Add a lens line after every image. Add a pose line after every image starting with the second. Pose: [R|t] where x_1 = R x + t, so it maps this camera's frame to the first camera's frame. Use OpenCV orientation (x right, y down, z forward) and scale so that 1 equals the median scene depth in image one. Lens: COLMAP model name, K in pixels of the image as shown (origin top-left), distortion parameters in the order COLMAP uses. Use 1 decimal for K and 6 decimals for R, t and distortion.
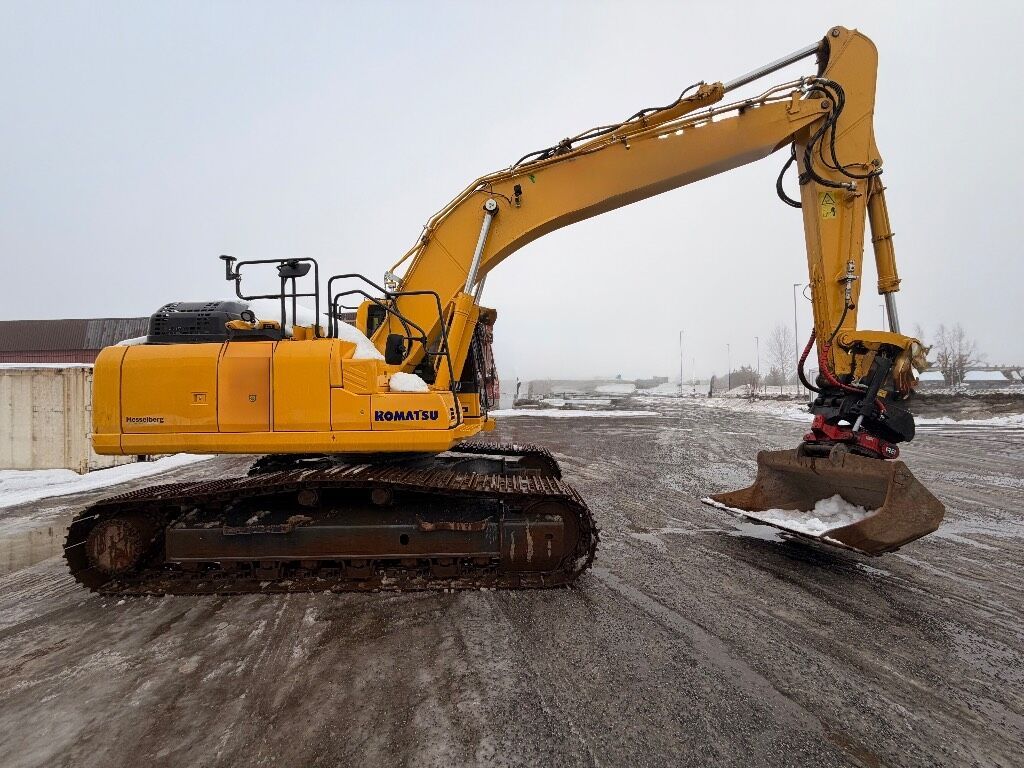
lens RADIAL K [[402.7, 0, 510.0], [0, 402.7, 383.3], [0, 0, 1]] dist [0.000190, 0.000002]
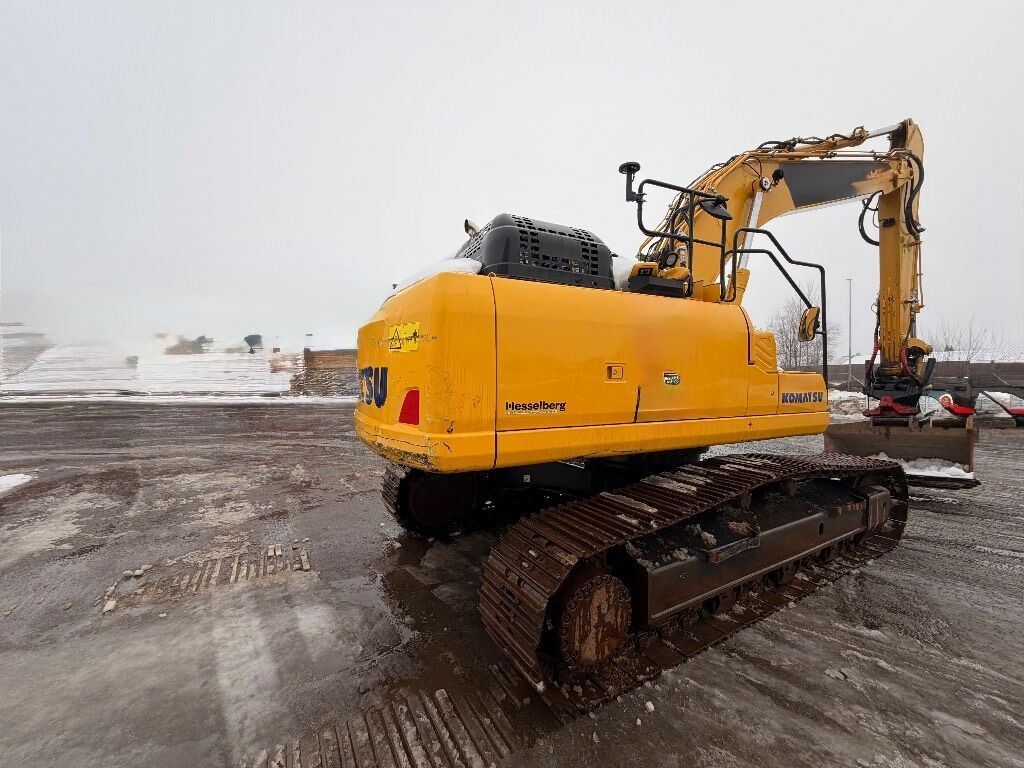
lens RADIAL K [[402.7, 0, 509.7], [0, 402.7, 384.2], [0, 0, 1]] dist [0.000190, 0.000002]
pose [[0.867769, 0.012641, 0.496806, -1.203957], [-0.030481, 0.999148, 0.027818, 0.041319], [-0.496031, -0.039283, 0.867416, 0.494790]]
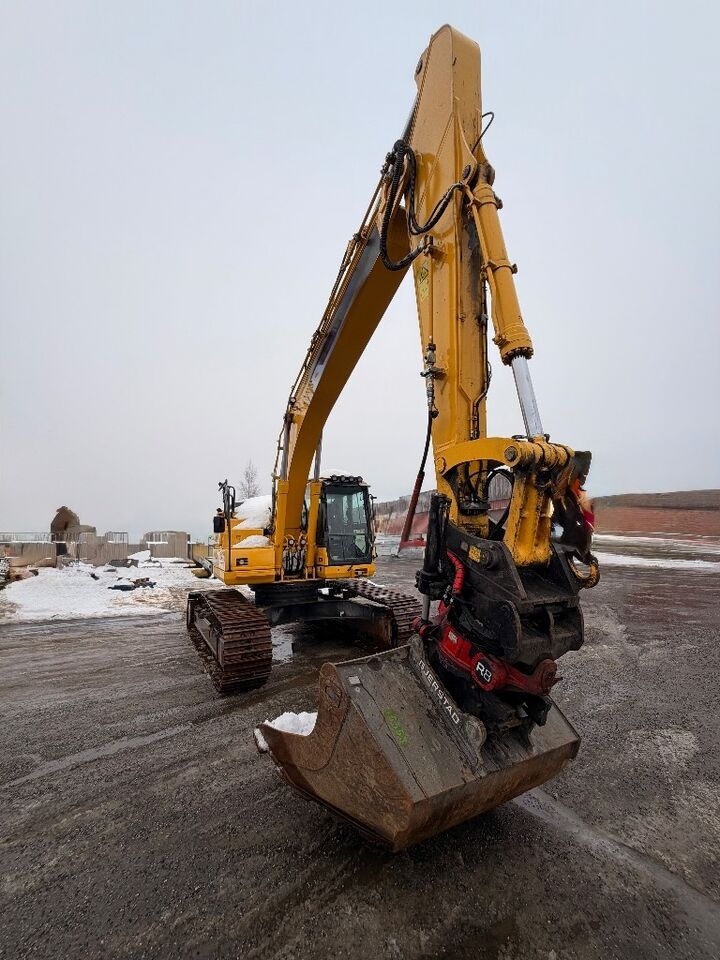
lens RADIAL K [[377.5, 0, 362.3], [0, 377.5, 477.8], [0, 0, 1]] dist [0.000190, 0.000002]
pose [[0.482470, -0.153653, -0.862330, 1.395022], [0.035757, 0.987128, -0.155883, -0.002854], [0.875182, 0.044375, 0.481754, 0.670079]]
